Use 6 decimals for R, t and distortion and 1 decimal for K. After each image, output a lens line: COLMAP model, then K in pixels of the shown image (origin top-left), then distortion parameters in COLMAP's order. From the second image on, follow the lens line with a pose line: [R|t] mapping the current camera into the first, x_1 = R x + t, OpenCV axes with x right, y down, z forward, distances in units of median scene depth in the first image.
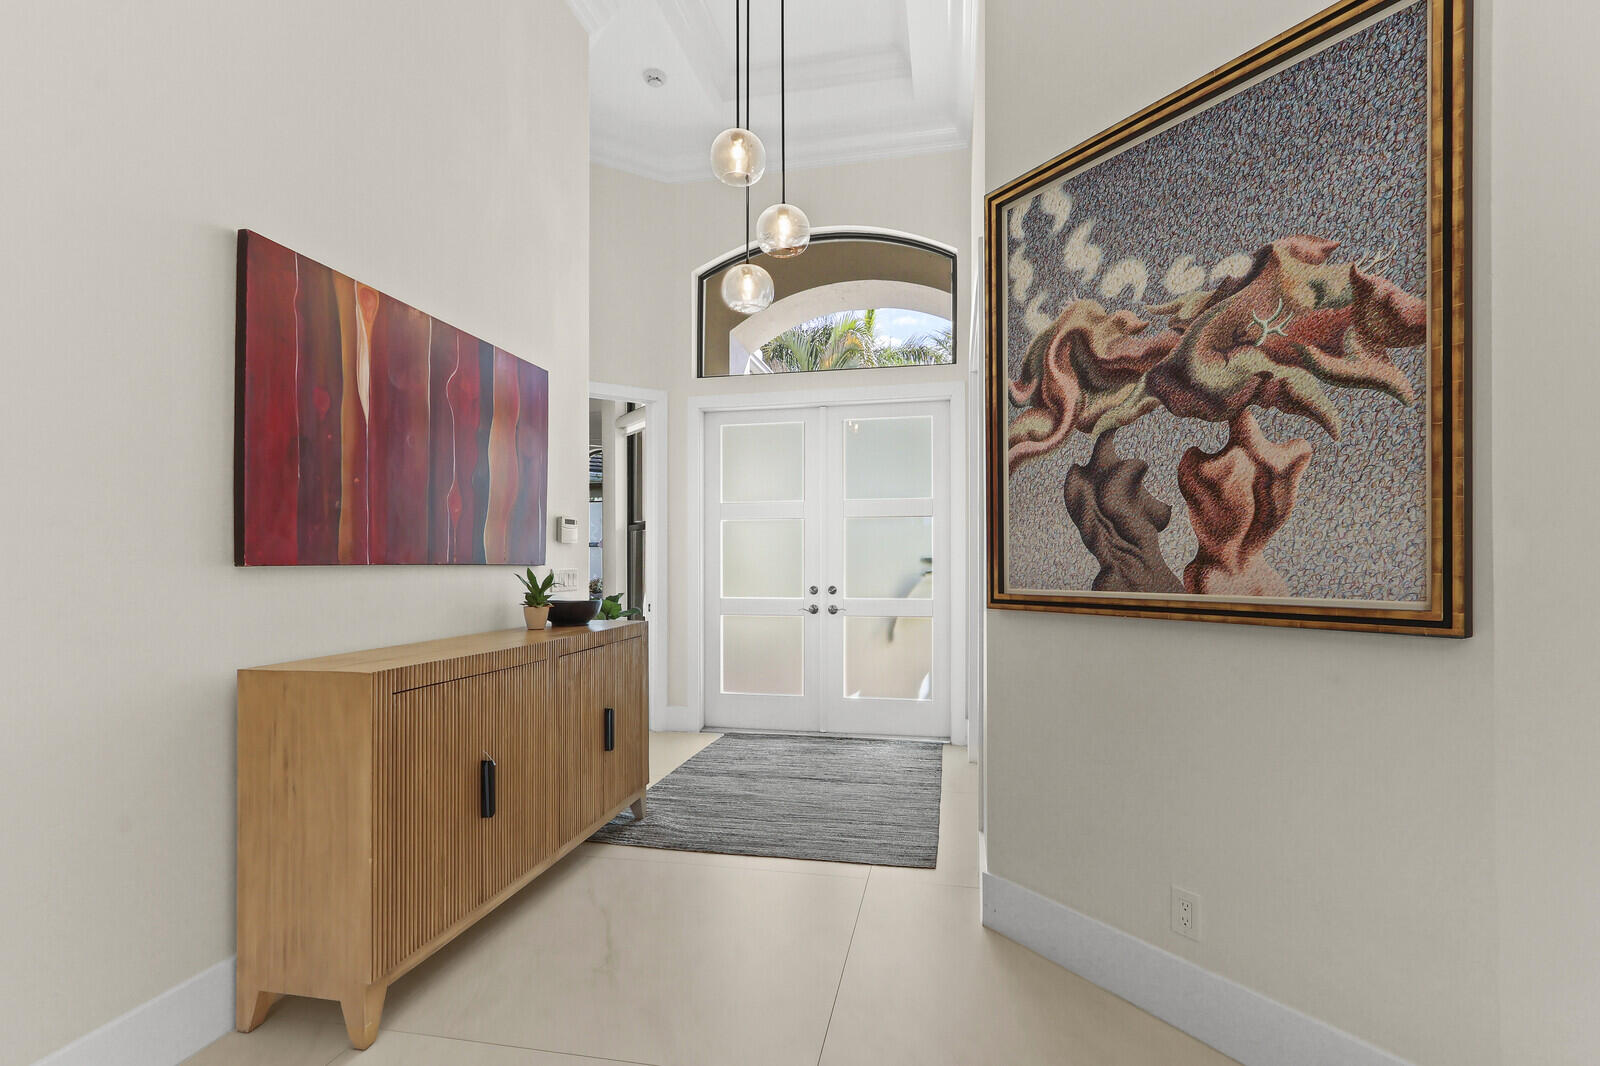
lens RADIAL K [[748.4, 0, 797.8], [0, 748.4, 561.8], [0, 0, 1]] dist [0.001737, 0.000154]
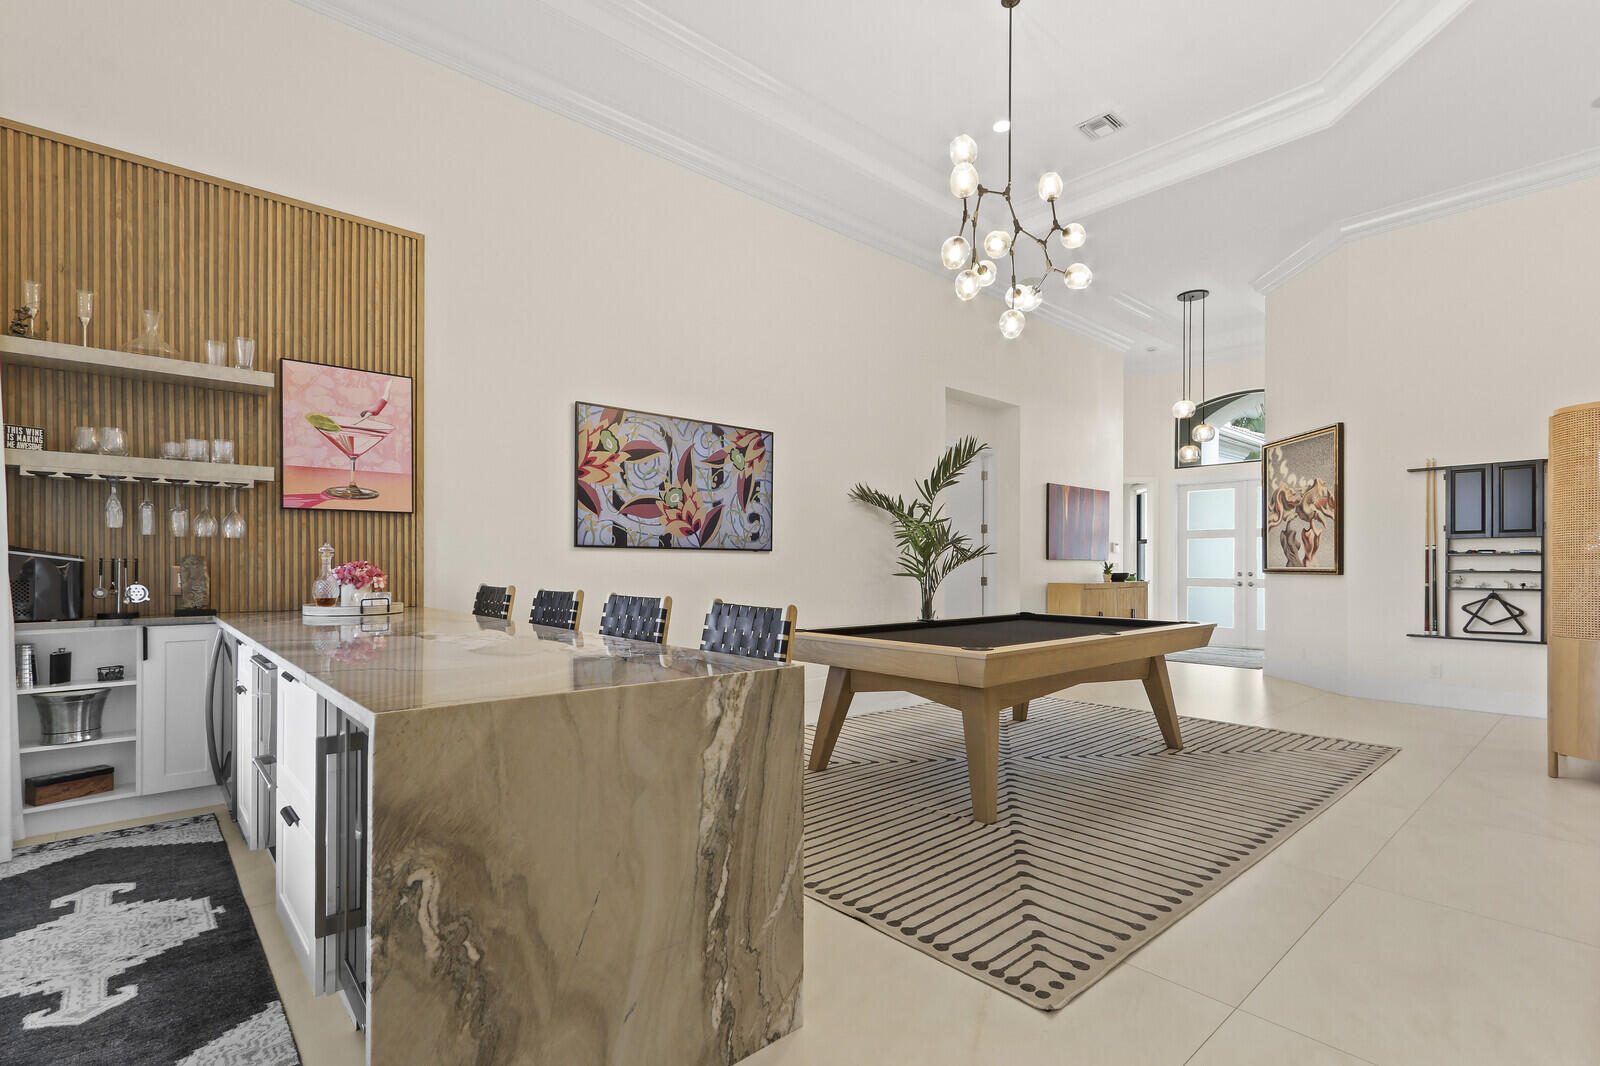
lens RADIAL K [[748.4, 0, 797.8], [0, 748.4, 561.8], [0, 0, 1]] dist [0.001737, 0.000154]
pose [[0.802808, 0.000876, -0.596237, 0.653167], [-0.001075, 0.999999, 0.000022, 0.016973], [0.596236, 0.000623, 0.802809, -3.163235]]
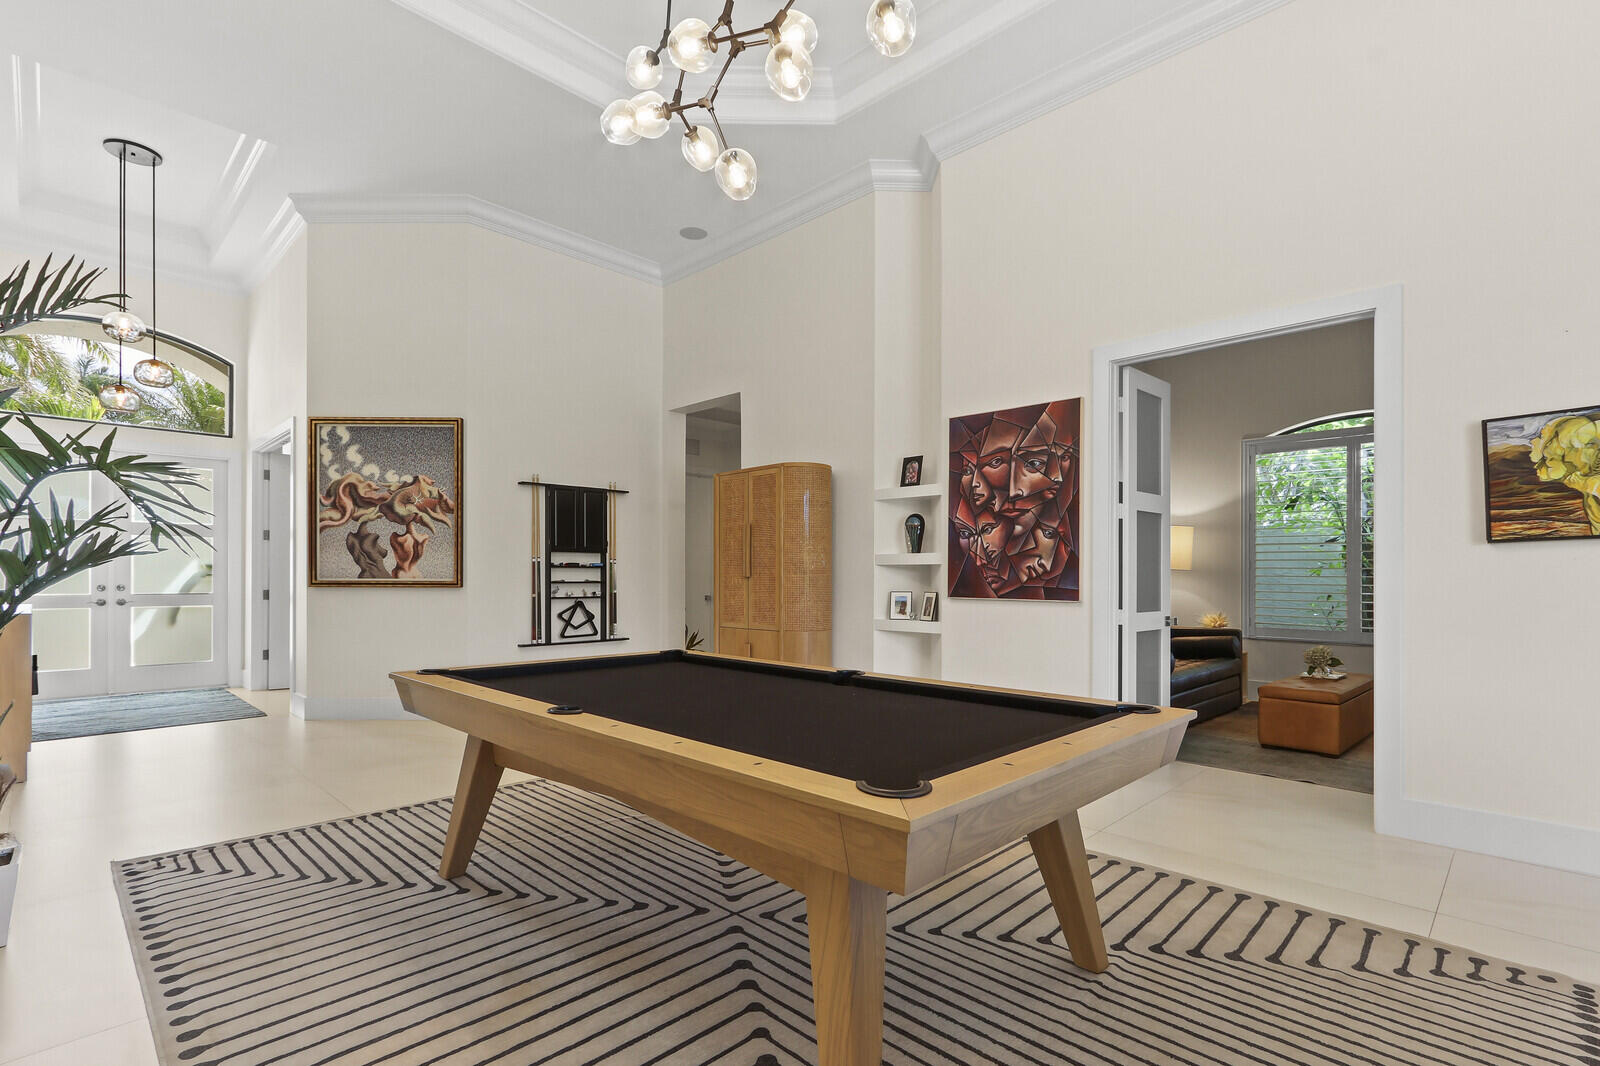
lens RADIAL K [[758.3, 0, 782.6], [0, 758.3, 578.6], [0, 0, 1]] dist [0.002680, 0.000435]
pose [[0.548073, -0.000917, 0.836430, -1.111158], [-0.007559, 0.999953, 0.006049, 0.010177], [-0.836397, -0.009638, 0.548040, -1.882685]]
